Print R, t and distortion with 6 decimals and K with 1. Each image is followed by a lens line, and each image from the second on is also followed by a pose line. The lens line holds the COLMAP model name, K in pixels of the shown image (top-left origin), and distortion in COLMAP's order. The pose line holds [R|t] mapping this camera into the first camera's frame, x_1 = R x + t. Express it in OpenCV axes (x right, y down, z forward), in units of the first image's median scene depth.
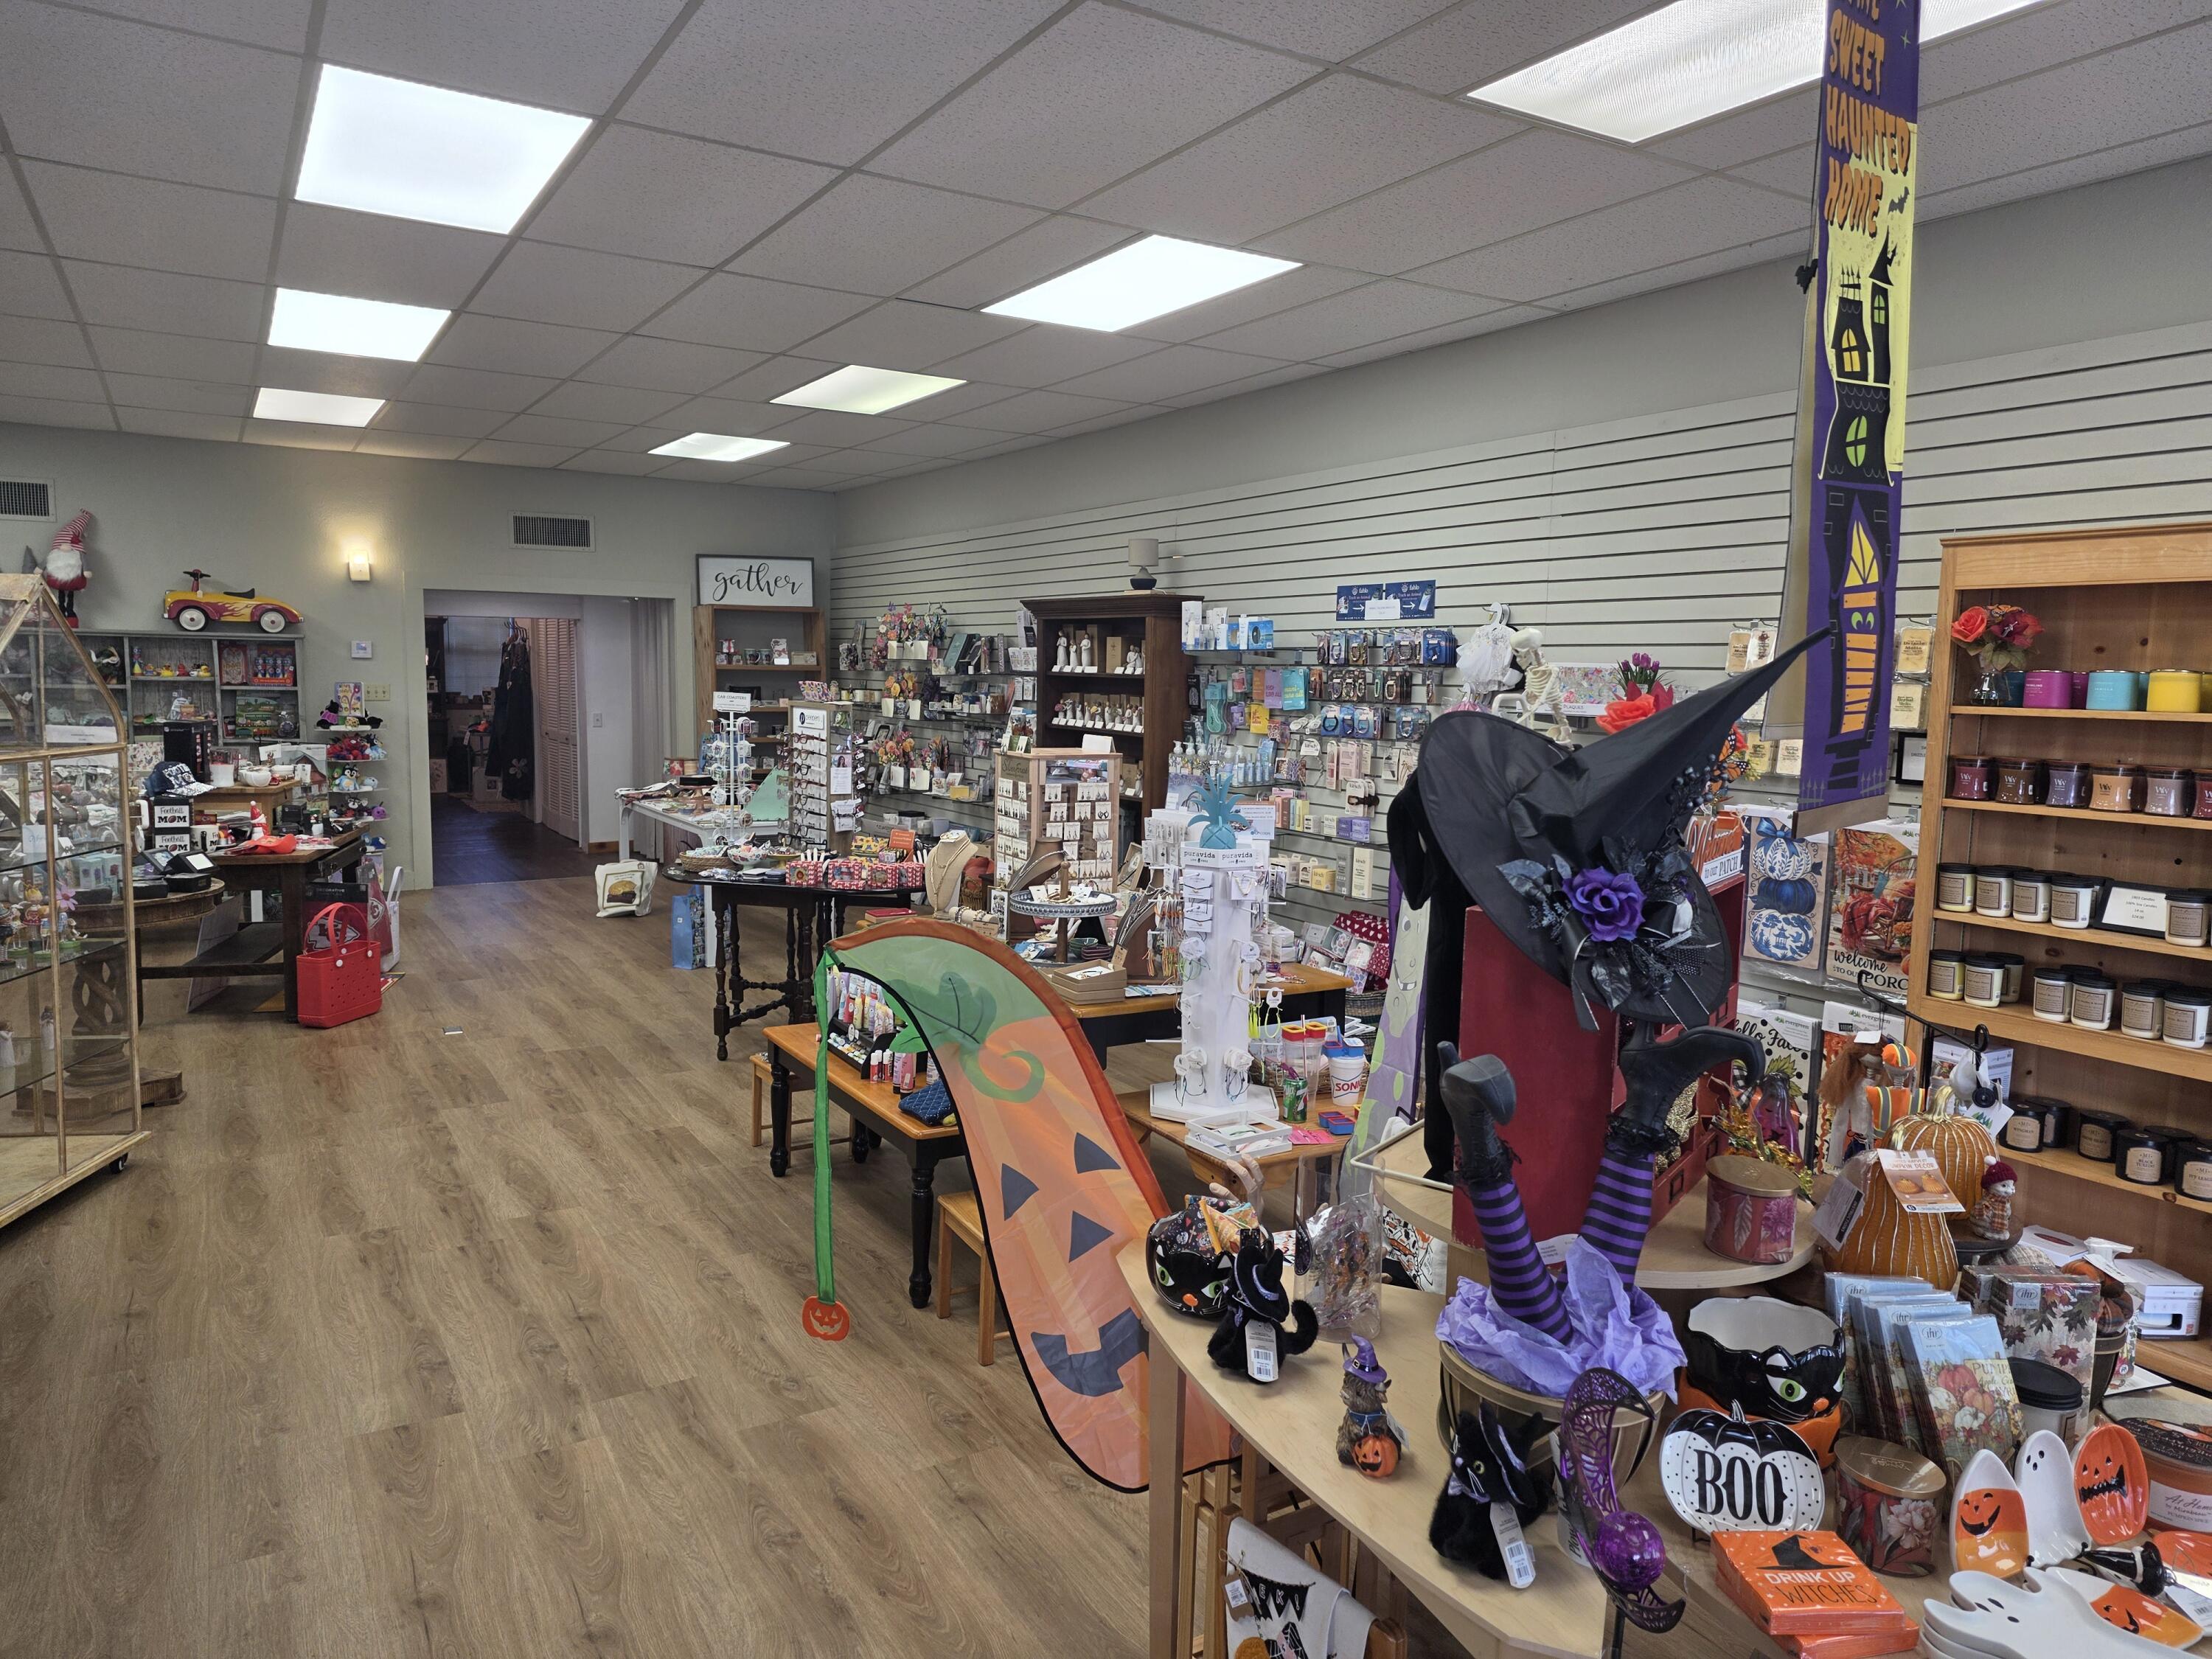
lens RADIAL K [[1512.2, 0, 1105.4], [0, 1512.2, 807.8], [0, 0, 1]] dist [0.128865, -0.130503]
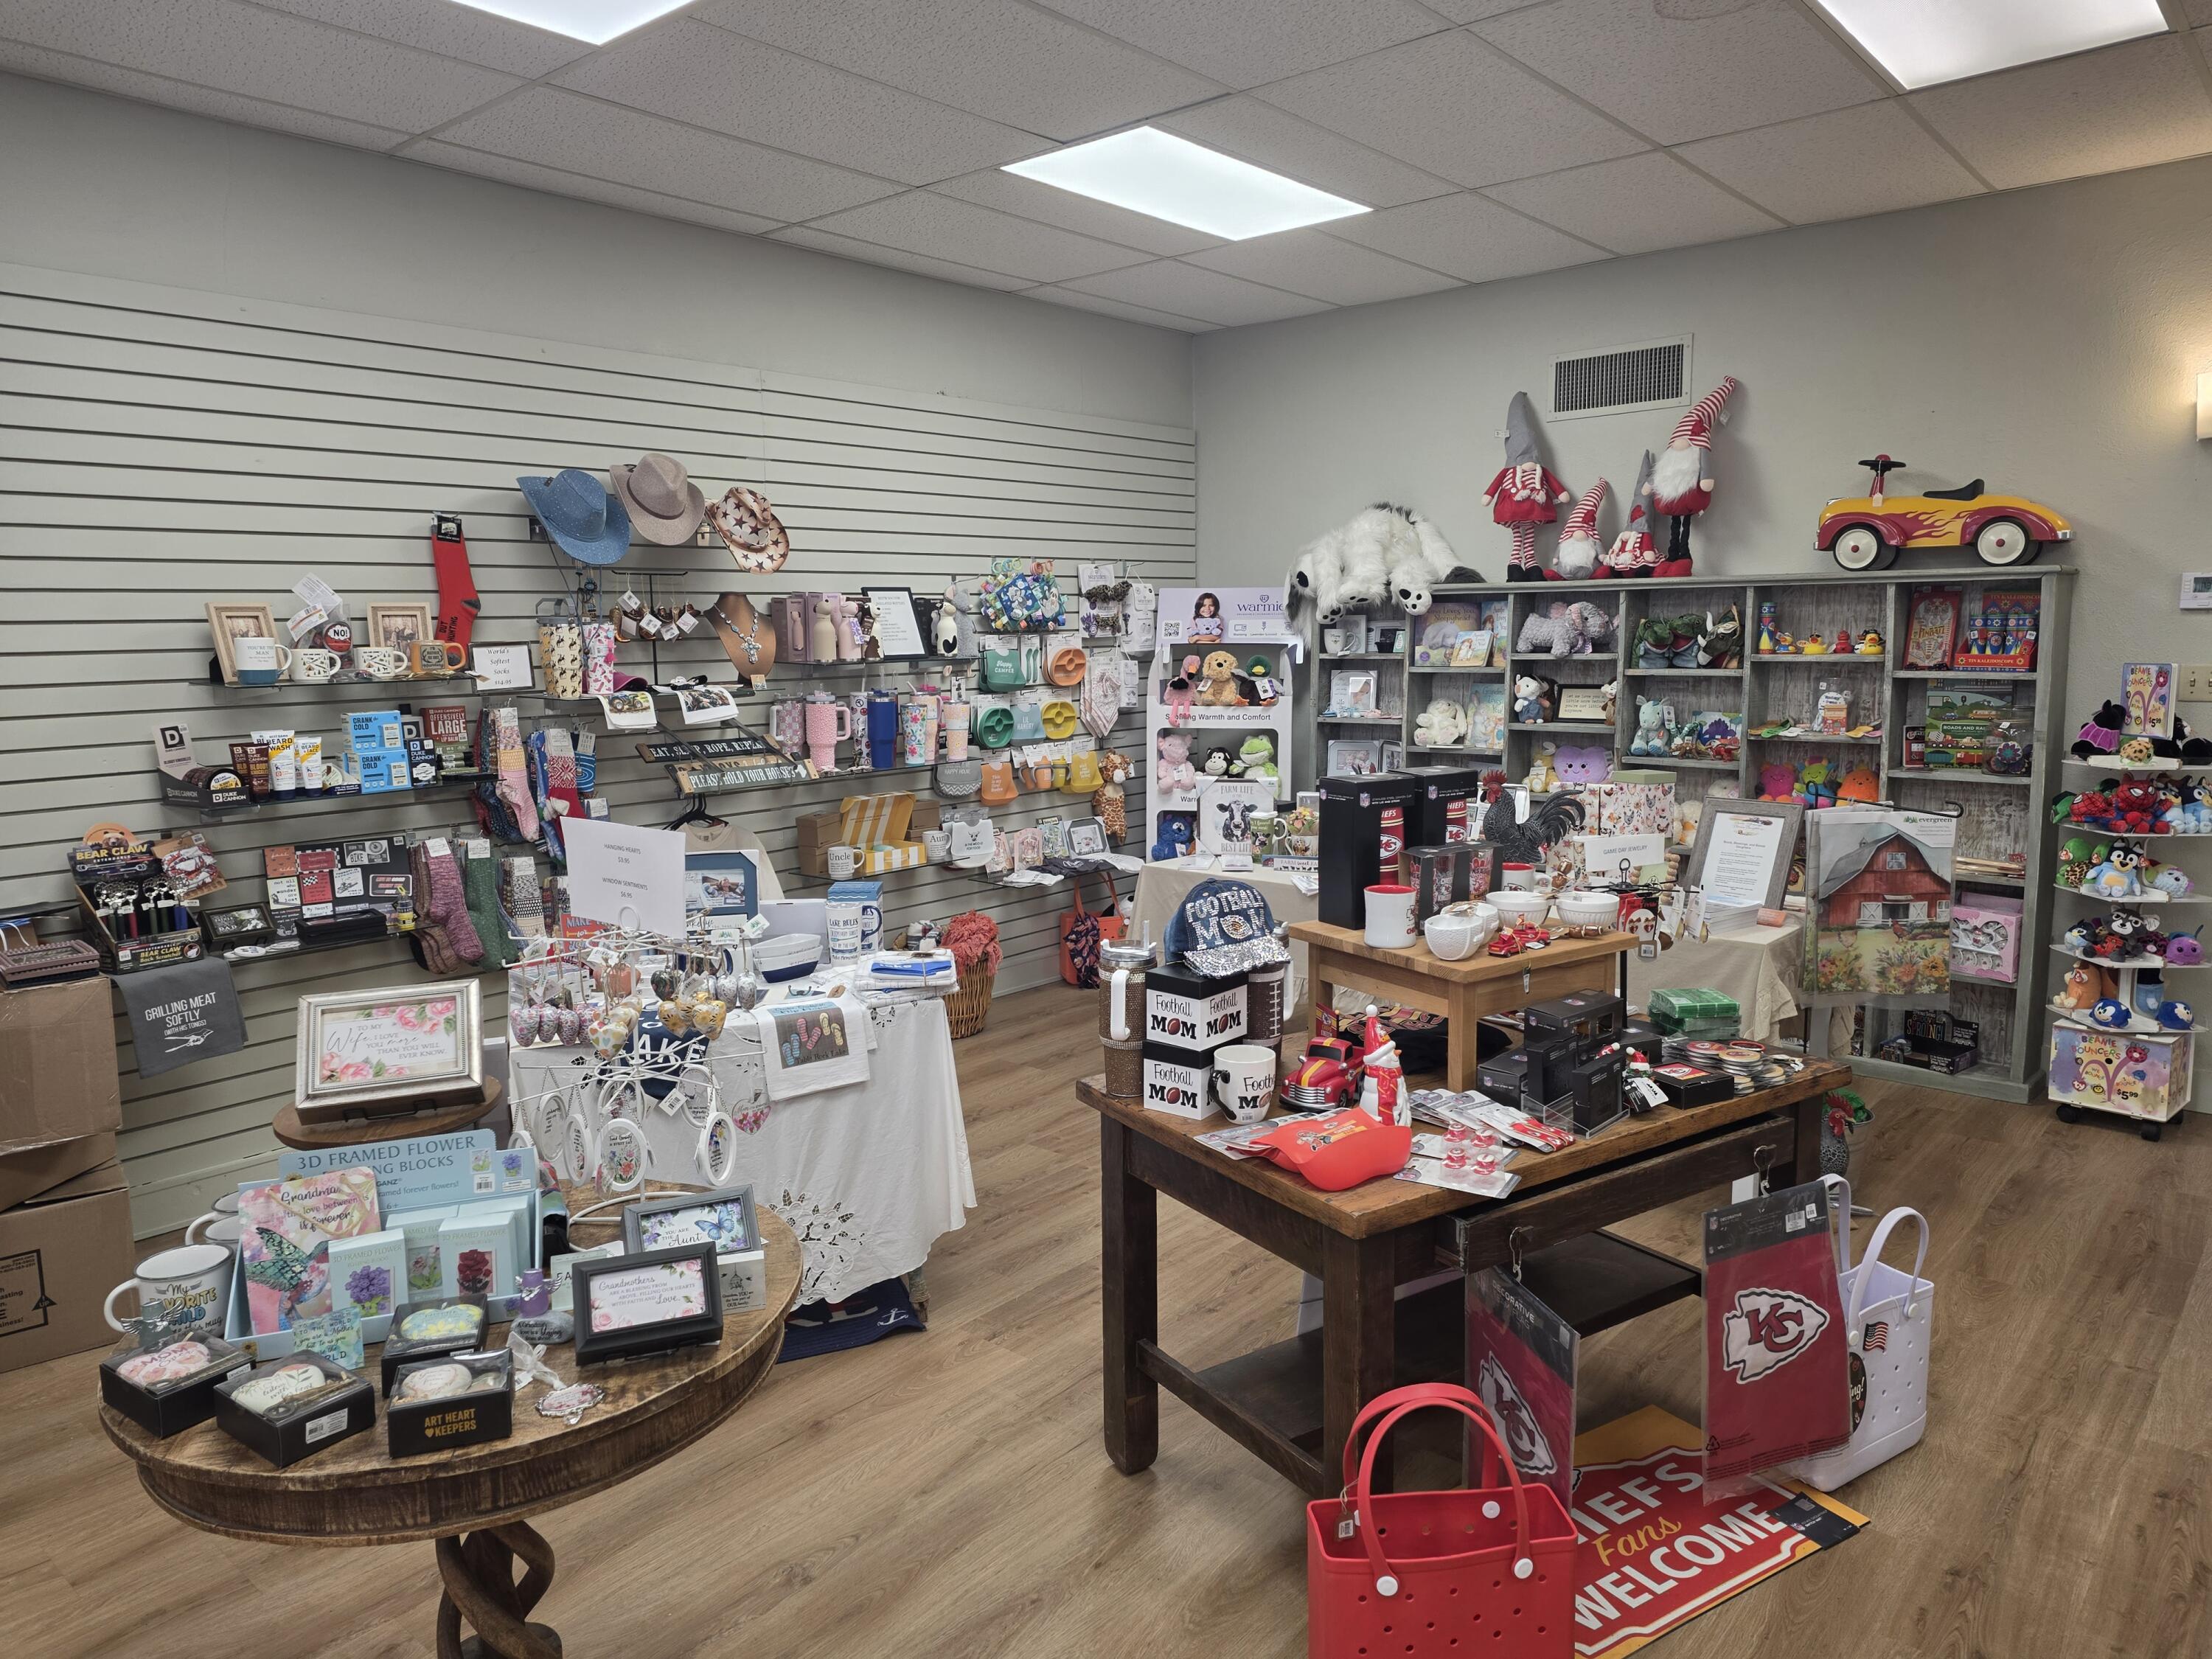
lens RADIAL K [[1512.2, 0, 1105.4], [0, 1512.2, 807.8], [0, 0, 1]] dist [0.128865, -0.130503]
pose [[0.336694, 0.095692, -0.936739, -0.157324], [-0.069360, 0.994641, 0.076676, -0.053672], [0.939056, 0.039155, 0.341527, 0.565794]]
